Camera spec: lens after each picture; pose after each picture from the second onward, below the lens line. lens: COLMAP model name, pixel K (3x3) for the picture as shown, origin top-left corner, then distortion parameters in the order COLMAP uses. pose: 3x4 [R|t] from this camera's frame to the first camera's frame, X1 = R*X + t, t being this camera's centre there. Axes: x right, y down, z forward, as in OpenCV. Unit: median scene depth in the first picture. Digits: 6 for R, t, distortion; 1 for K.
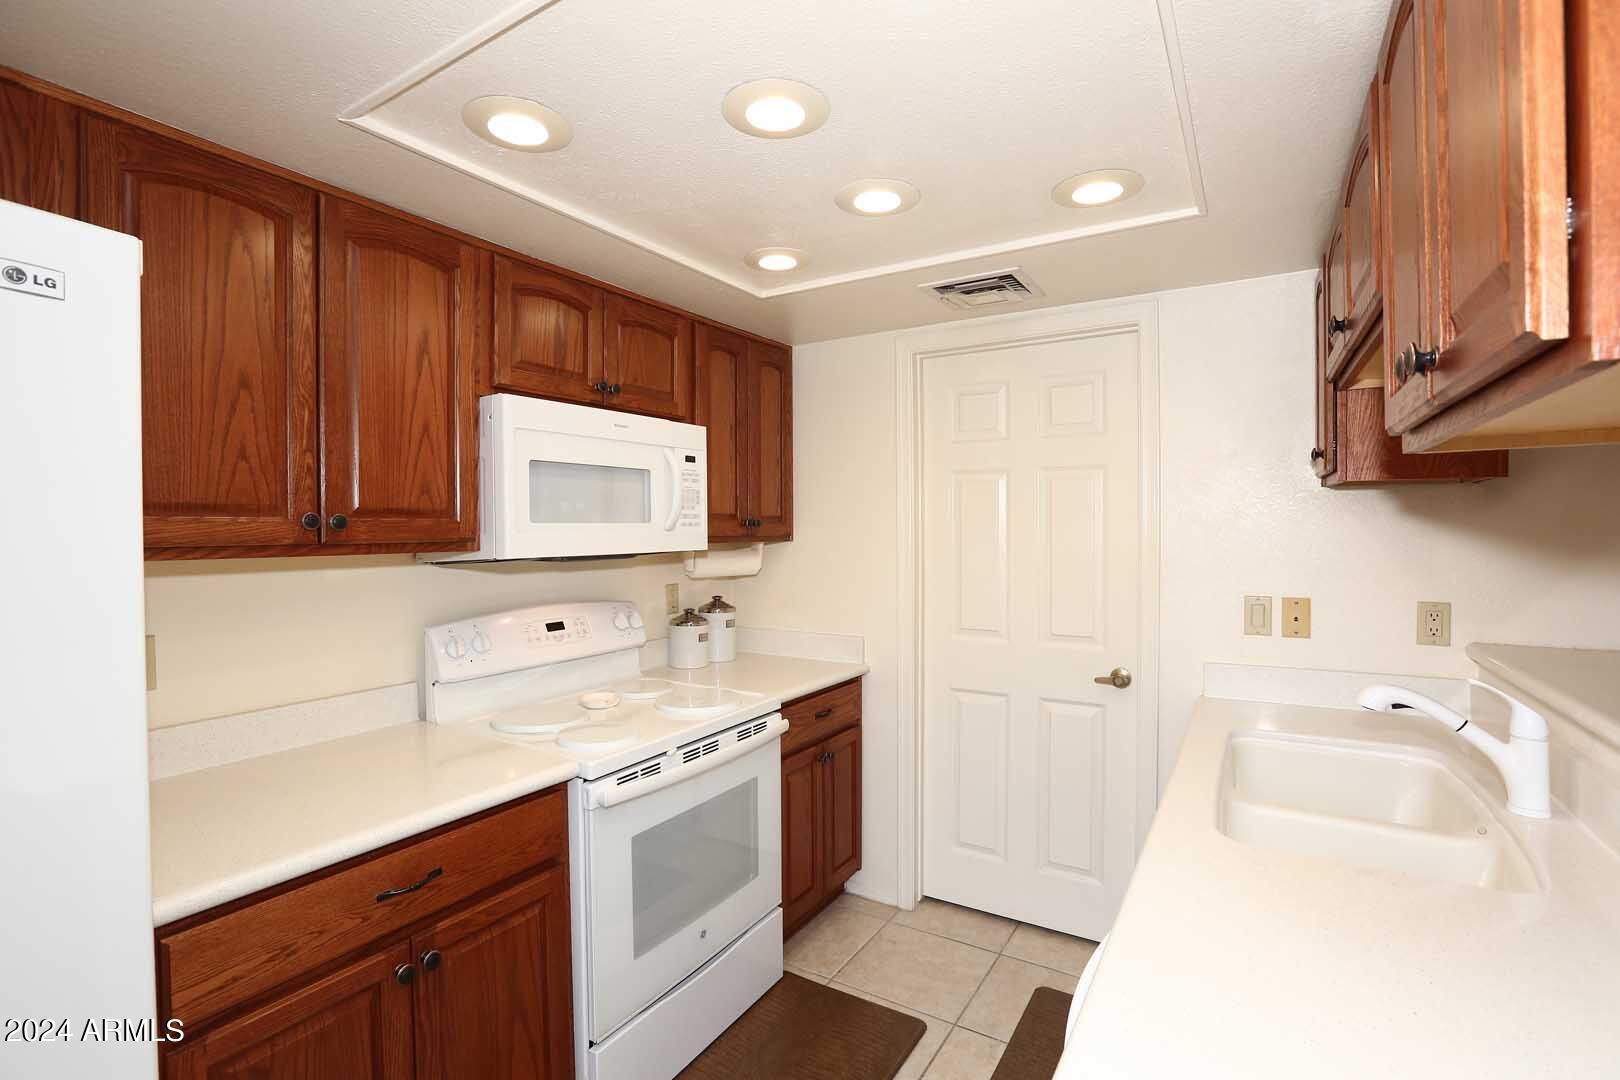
lens RADIAL K [[737.6, 0, 805.7], [0, 737.6, 536.4], [0, 0, 1]] dist [-0.059427, 0.024395]
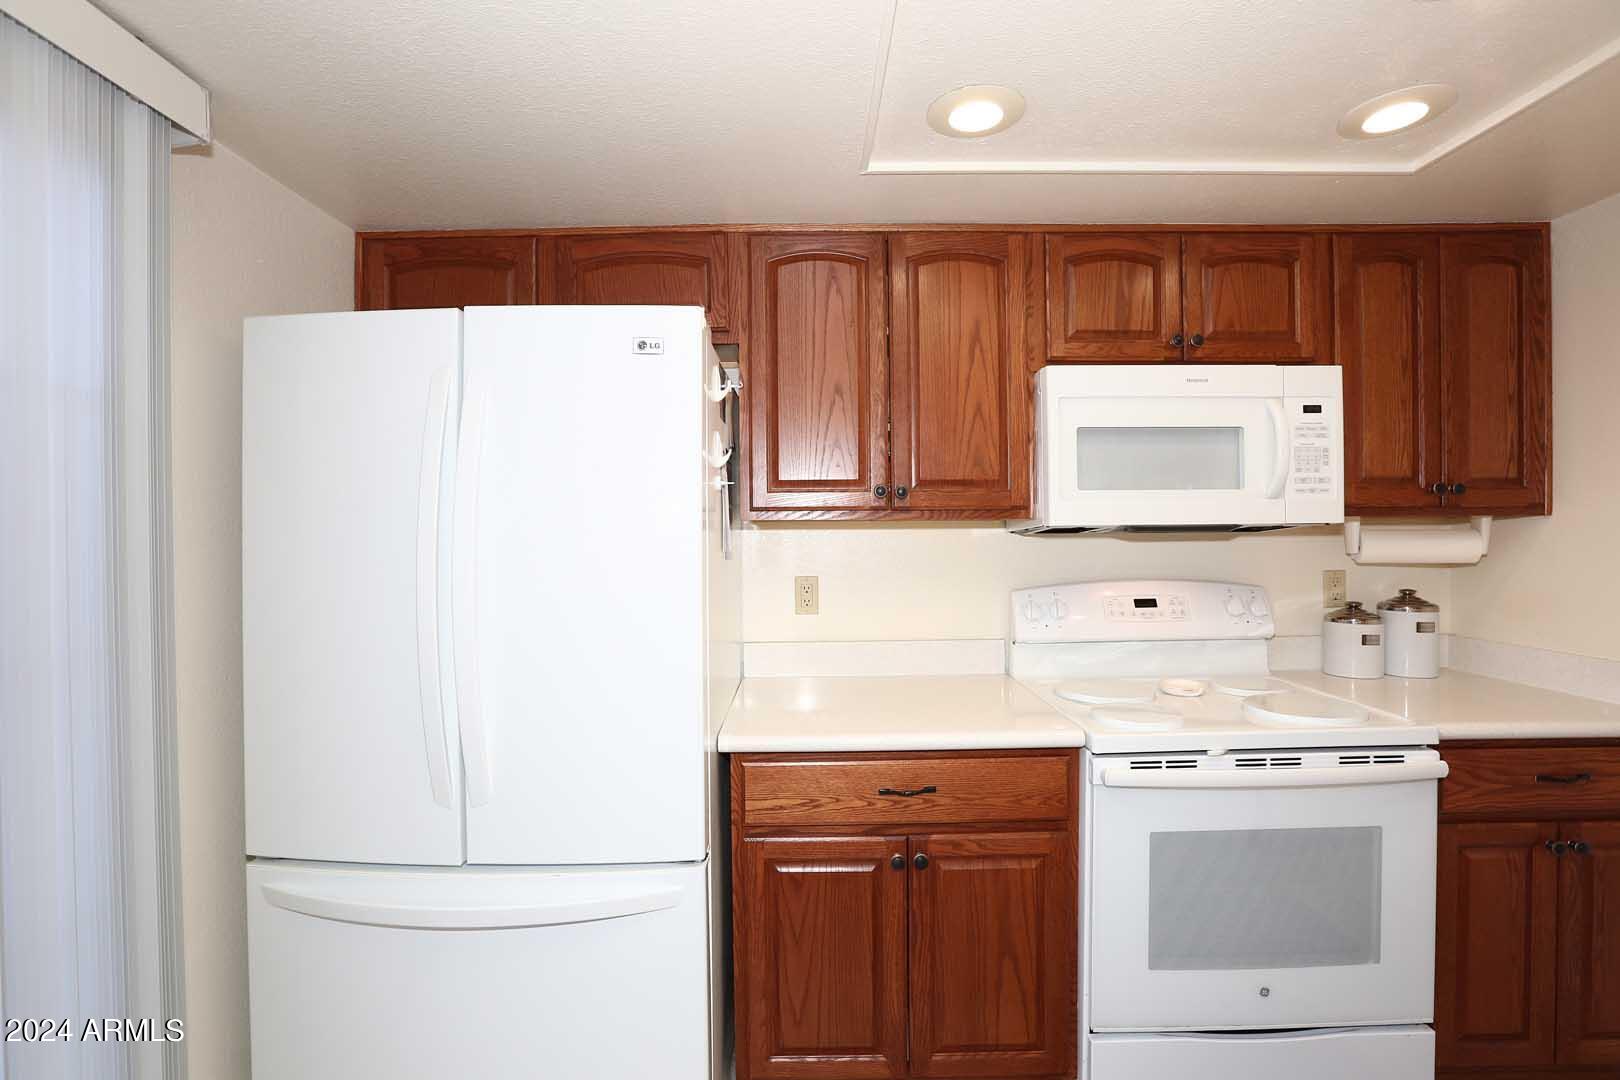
lens RADIAL K [[737.6, 0, 805.7], [0, 737.6, 536.4], [0, 0, 1]] dist [-0.059427, 0.024395]
pose [[0.537123, 0.008468, -0.843461, 0.244654], [-0.004121, 0.999964, 0.007415, 0.035294], [0.843494, -0.000507, 0.537139, 0.133893]]
